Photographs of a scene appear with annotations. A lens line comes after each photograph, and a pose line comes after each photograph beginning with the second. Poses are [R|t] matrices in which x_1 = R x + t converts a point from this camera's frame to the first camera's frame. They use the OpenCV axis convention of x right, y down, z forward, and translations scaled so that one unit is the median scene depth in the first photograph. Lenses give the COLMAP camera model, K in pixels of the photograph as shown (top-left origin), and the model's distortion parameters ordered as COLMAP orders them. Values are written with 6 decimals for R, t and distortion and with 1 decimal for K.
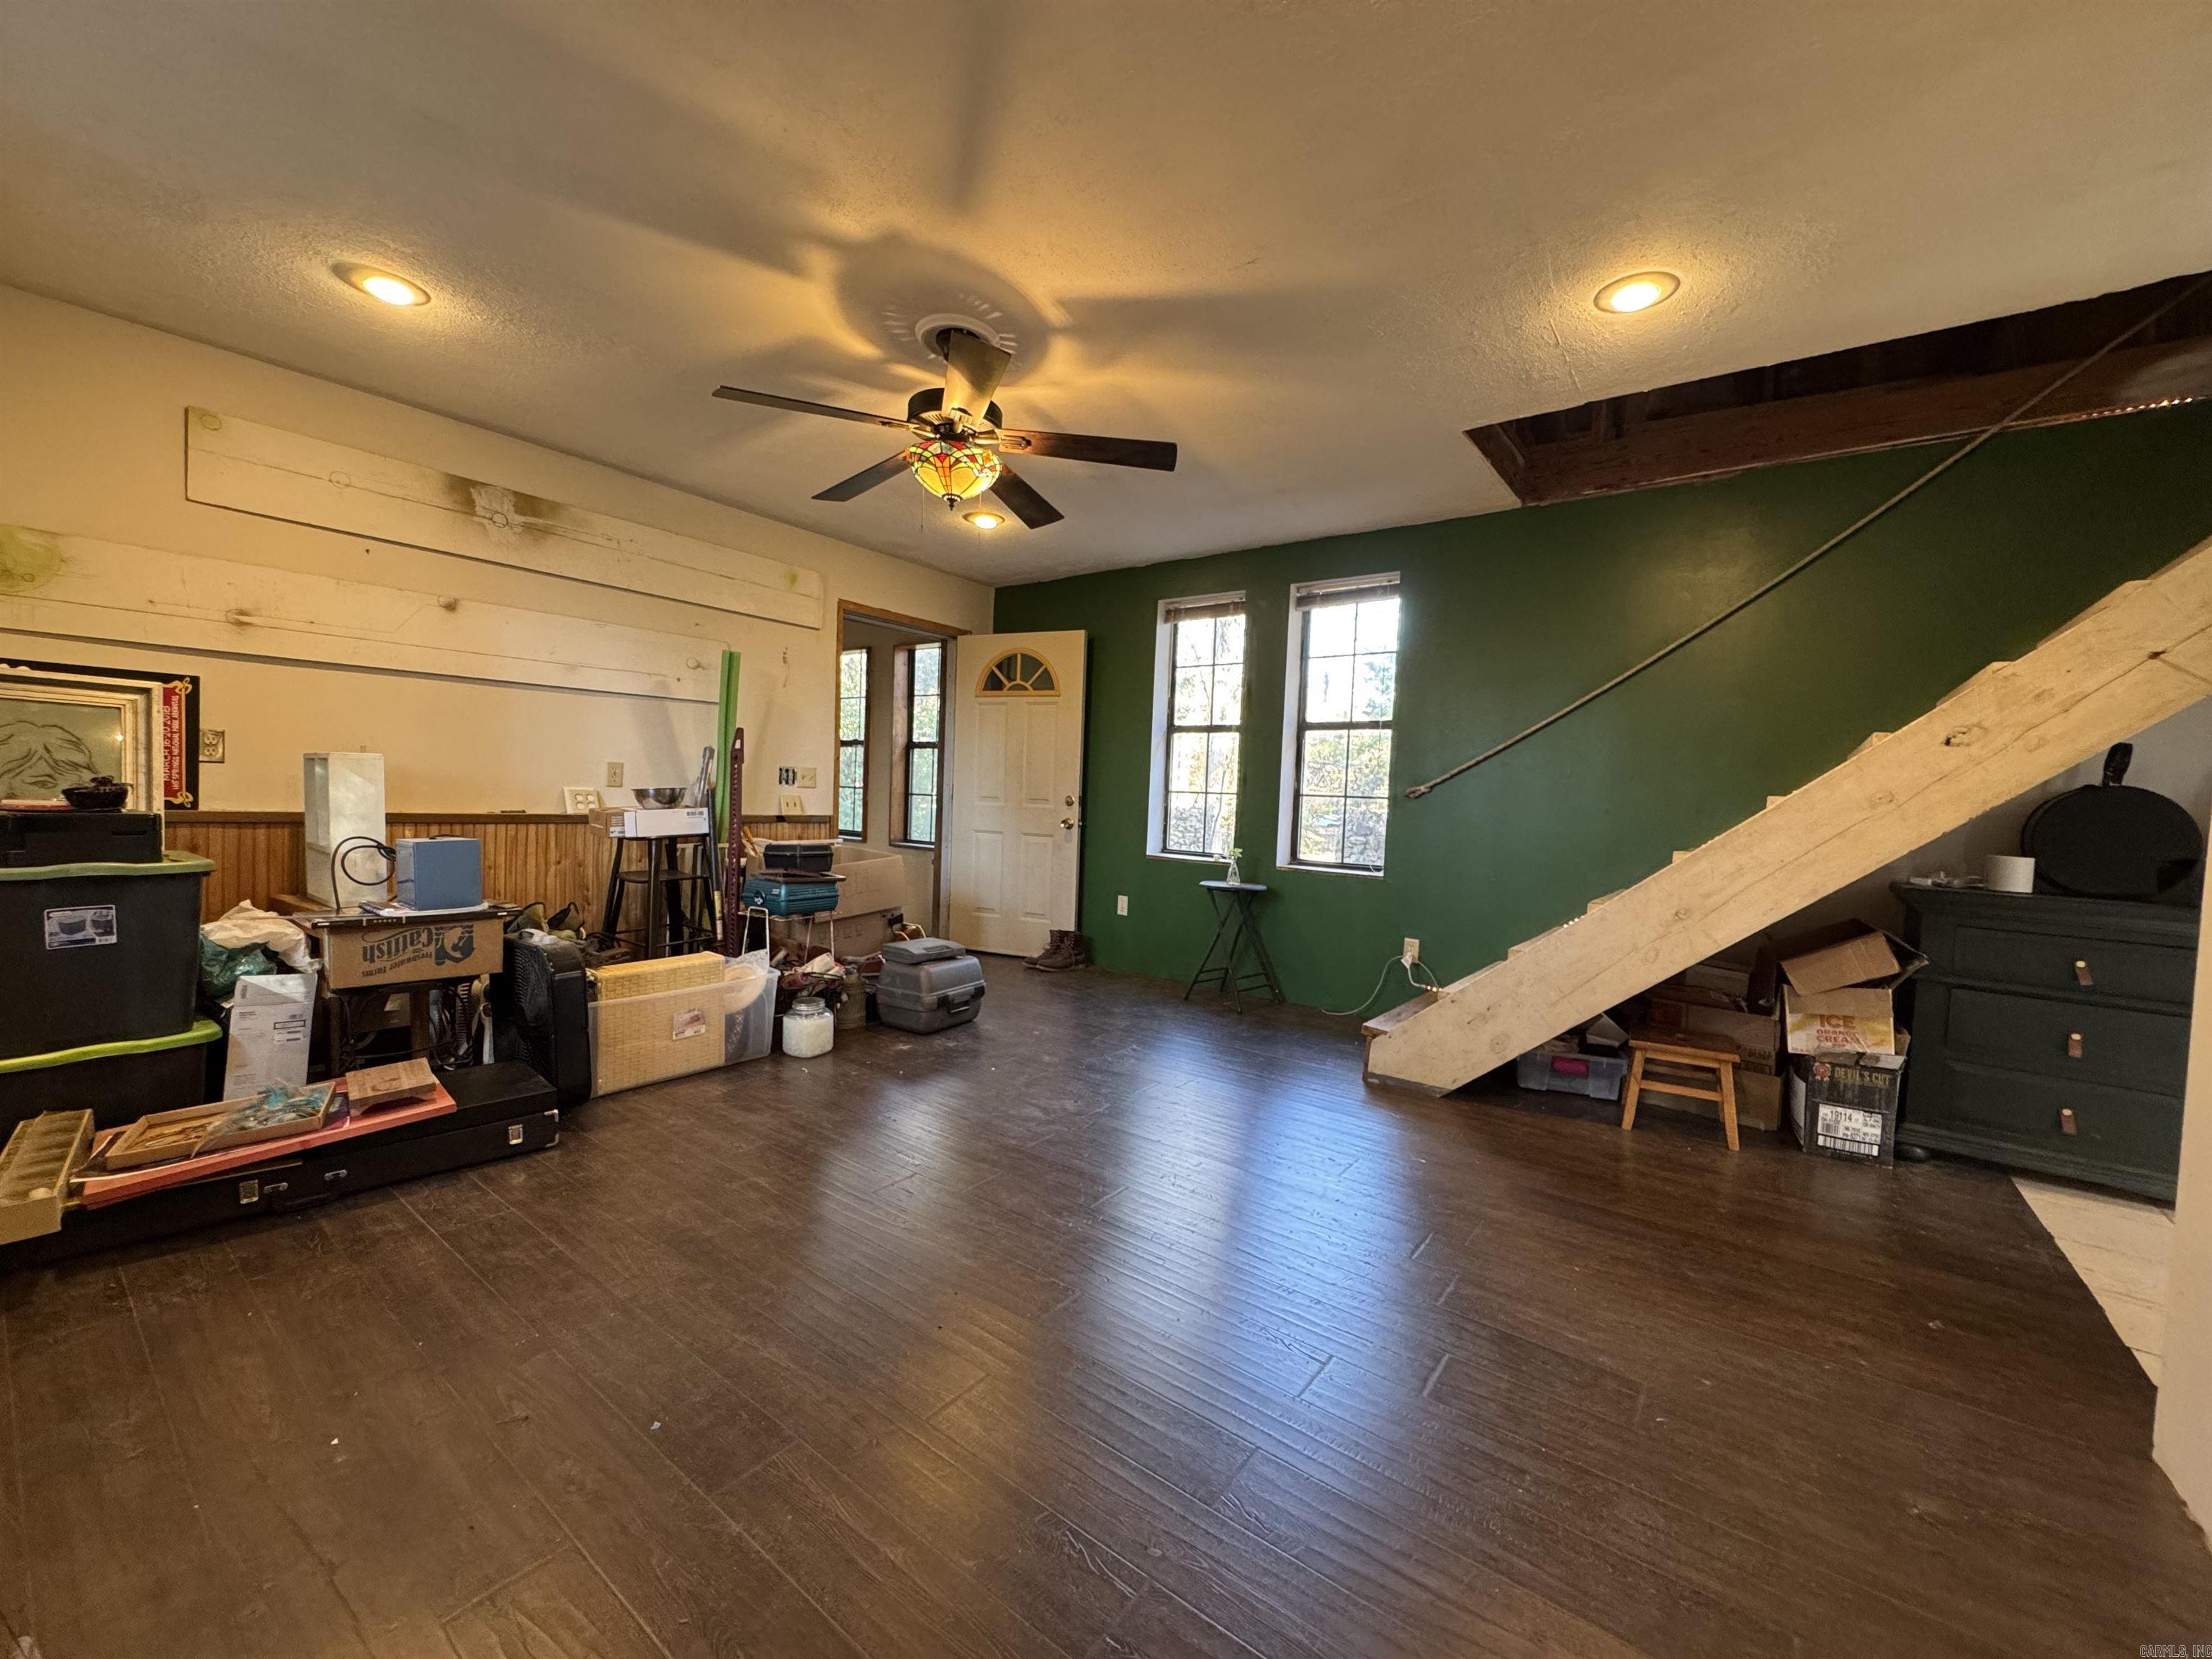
lens RADIAL K [[884.9, 0, 1107.1], [0, 884.9, 824.2], [0, 0, 1]] dist [-0.002223, -0.000360]
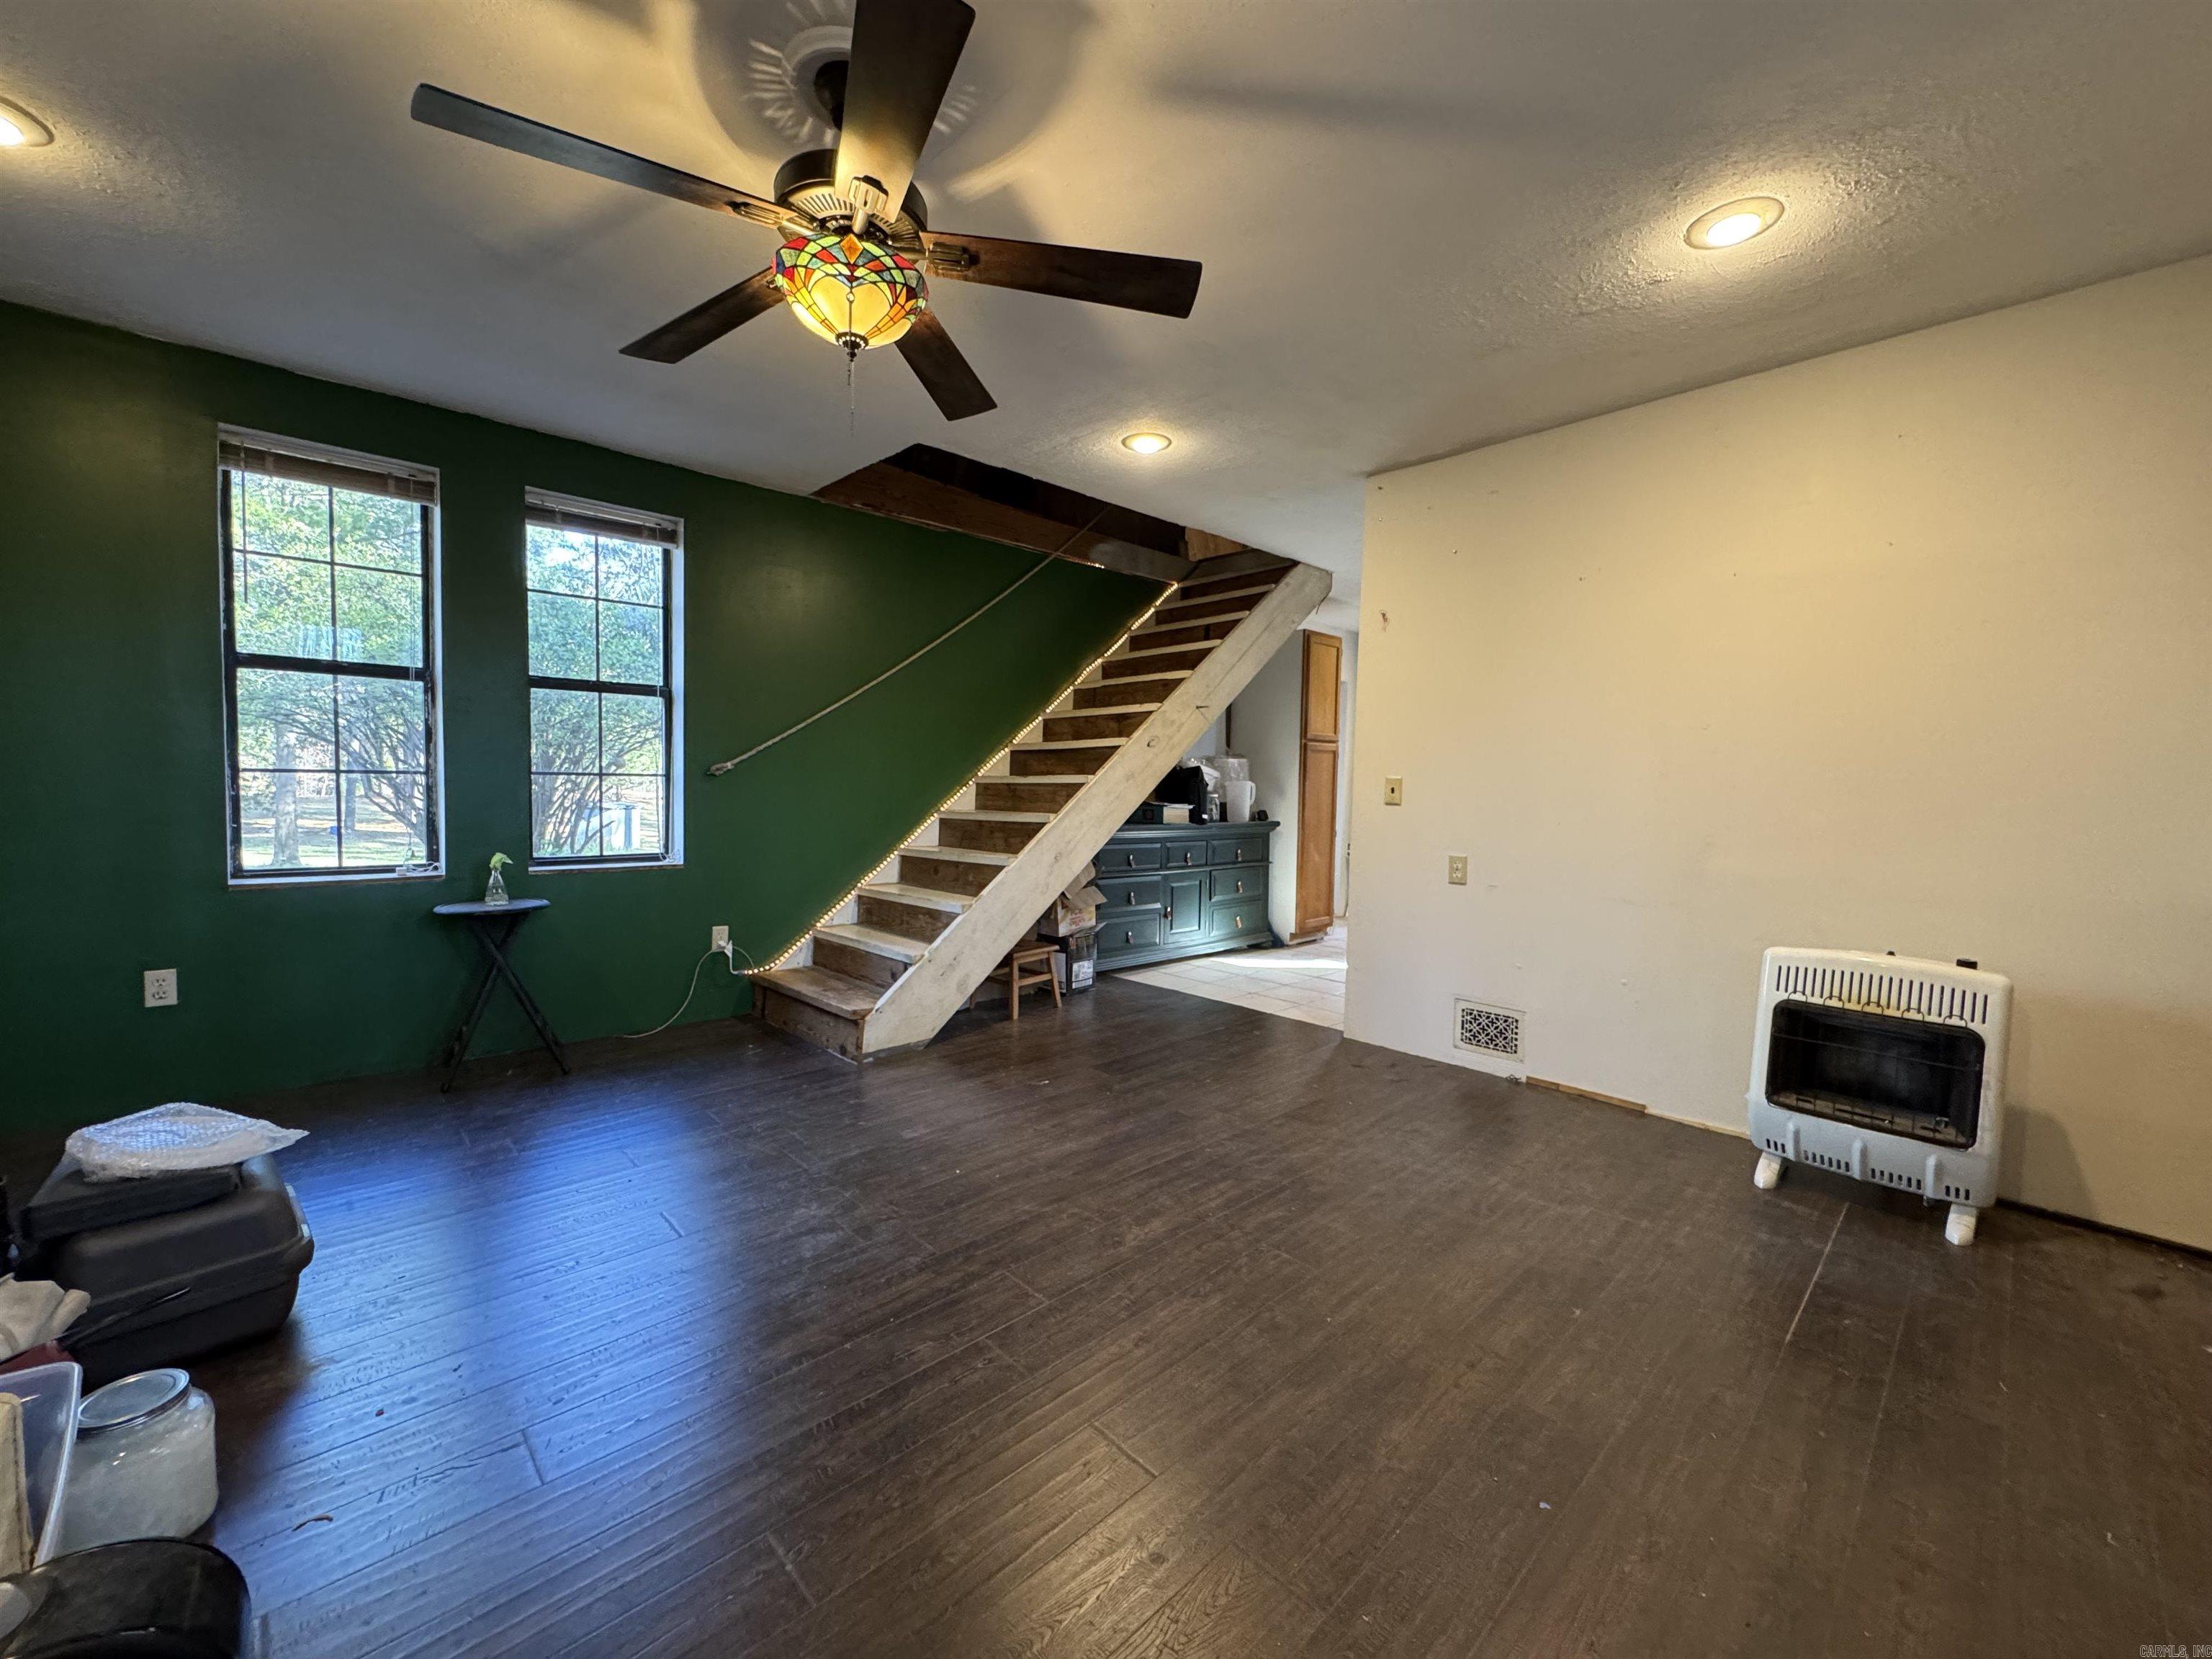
lens RADIAL K [[884.9, 0, 1098.0], [0, 884.9, 828.2], [0, 0, 1]] dist [-0.002223, -0.000360]
pose [[0.162677, -0.087665, 0.982777, -0.720947], [0.022196, 0.996118, 0.085181, -0.064386], [-0.986430, 0.007957, 0.163991, 0.651021]]
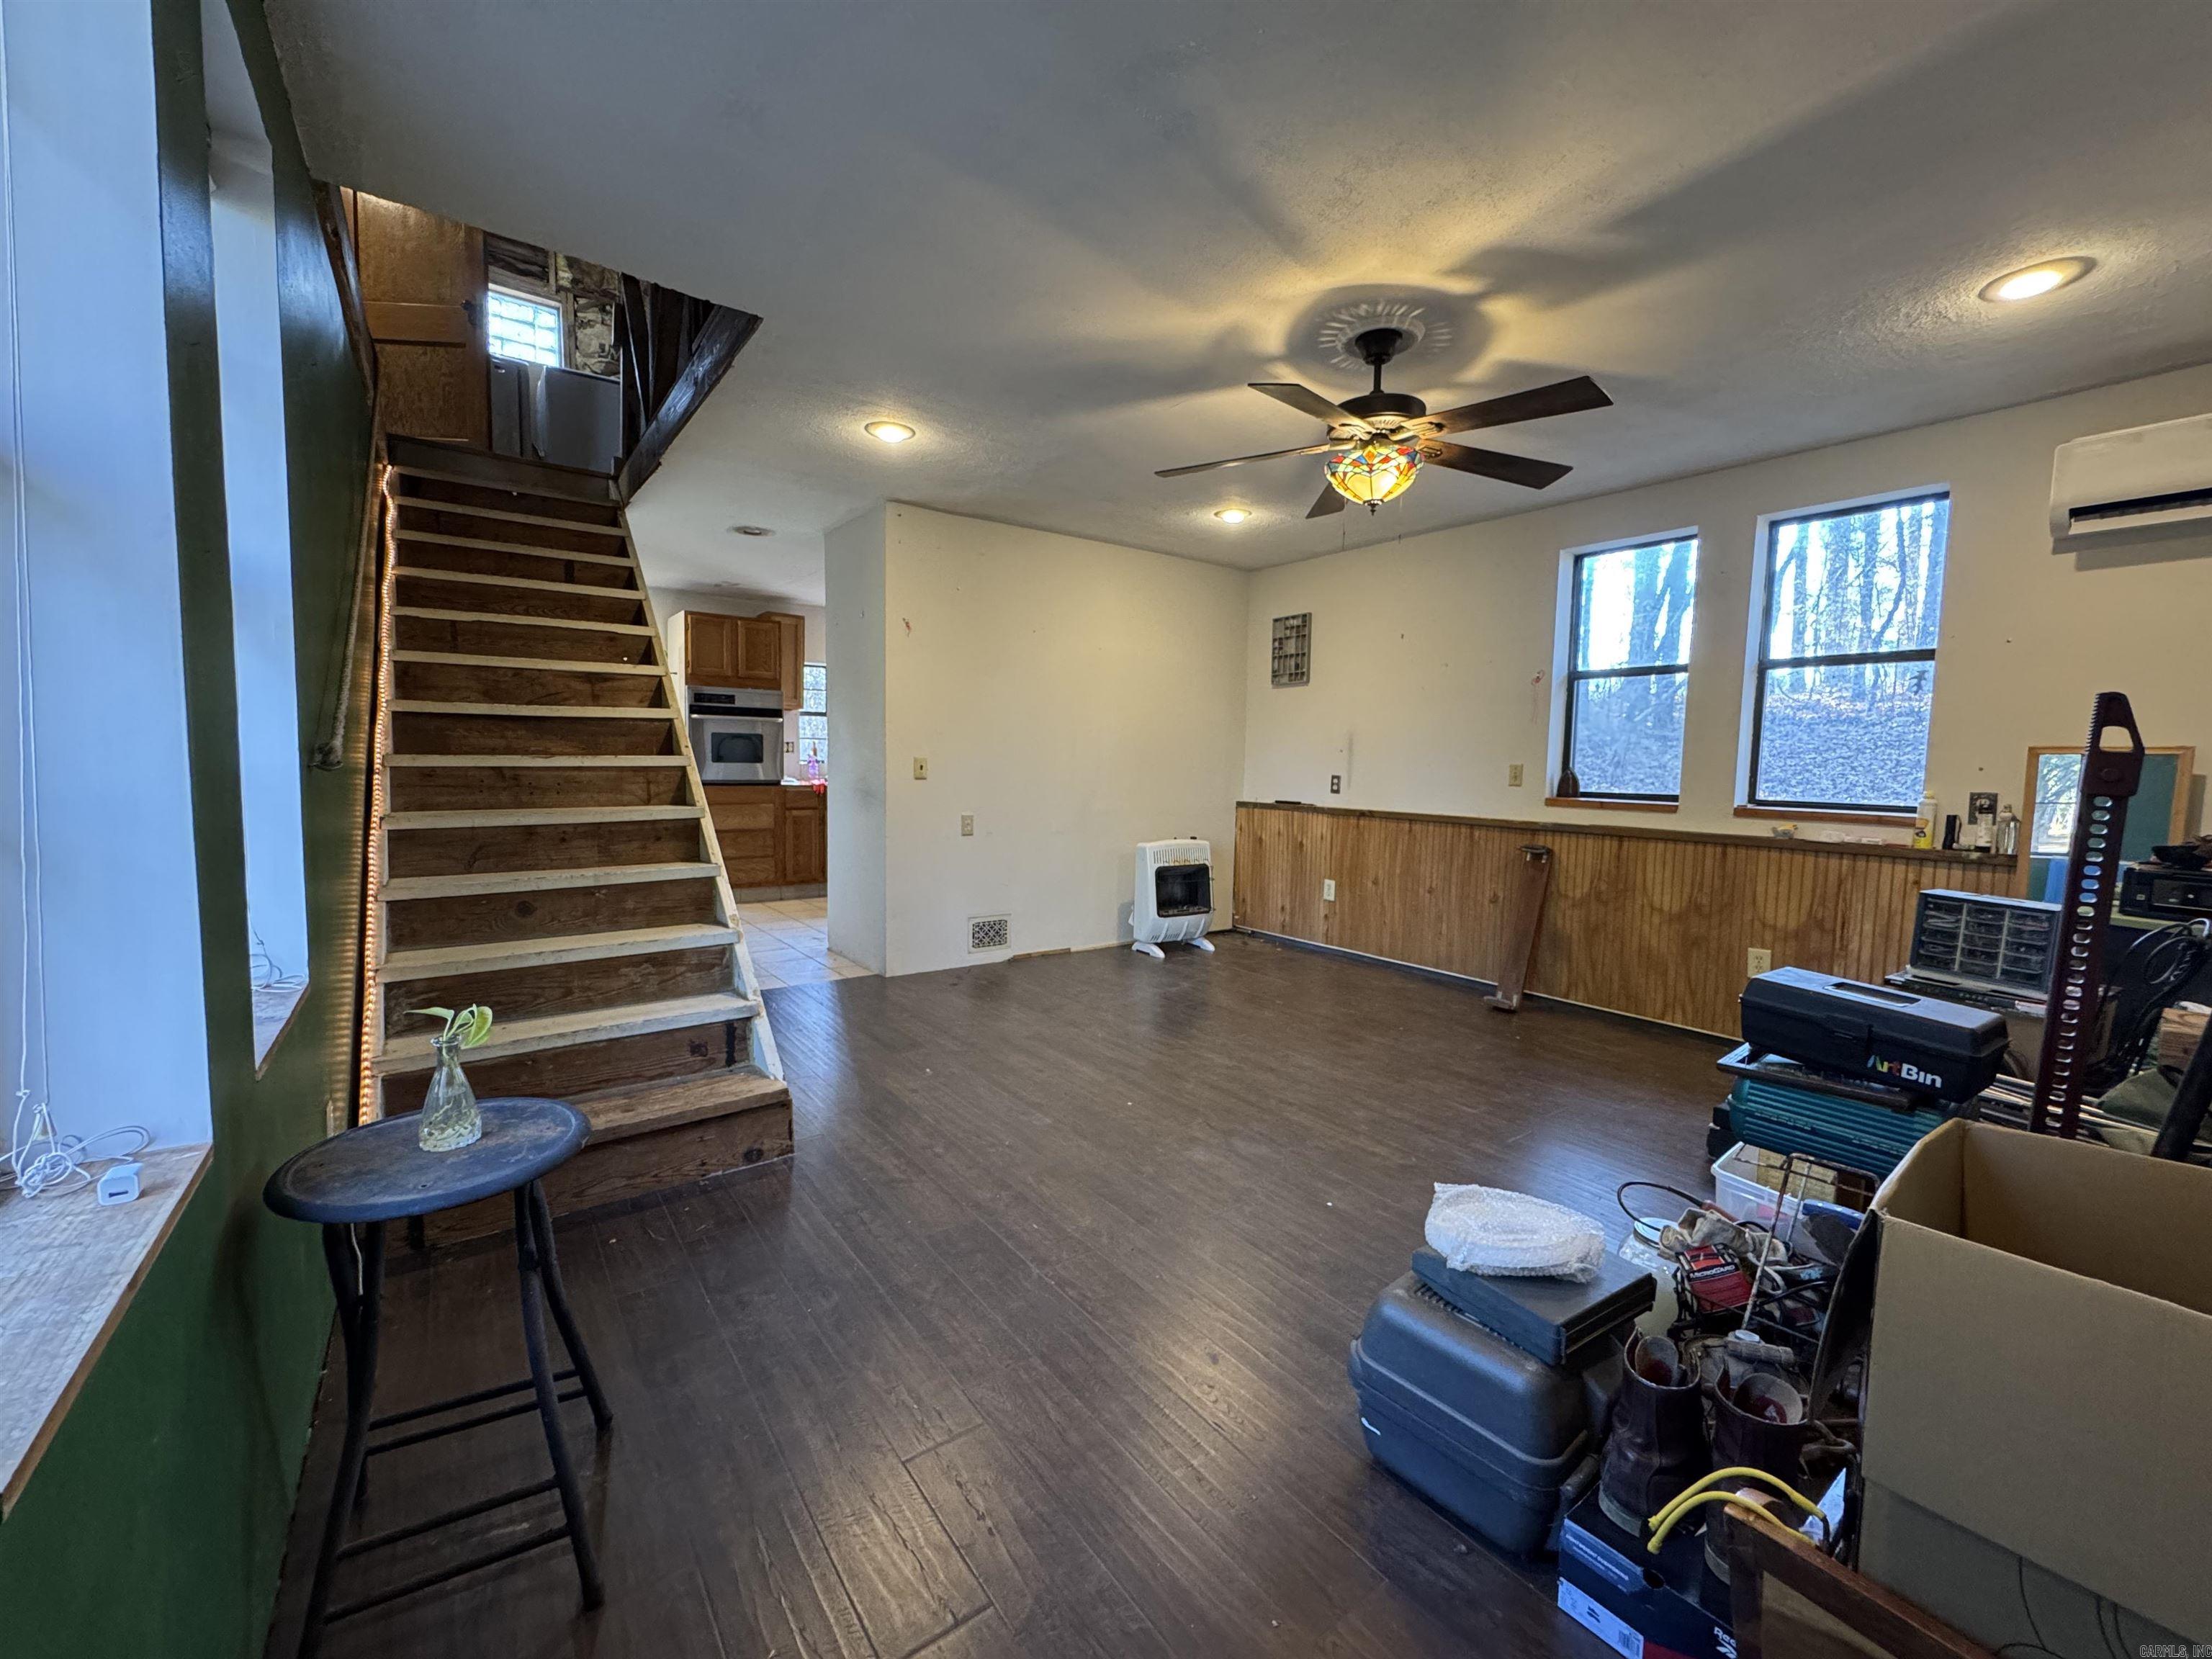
lens RADIAL K [[884.9, 0, 1107.3], [0, 884.9, 833.2], [0, 0, 1]] dist [-0.002223, -0.000360]
pose [[-0.958638, -0.081072, 0.272837, -0.169933], [-0.047008, 0.990509, 0.129157, -0.104667], [-0.280719, 0.110989, -0.953351, 1.858114]]
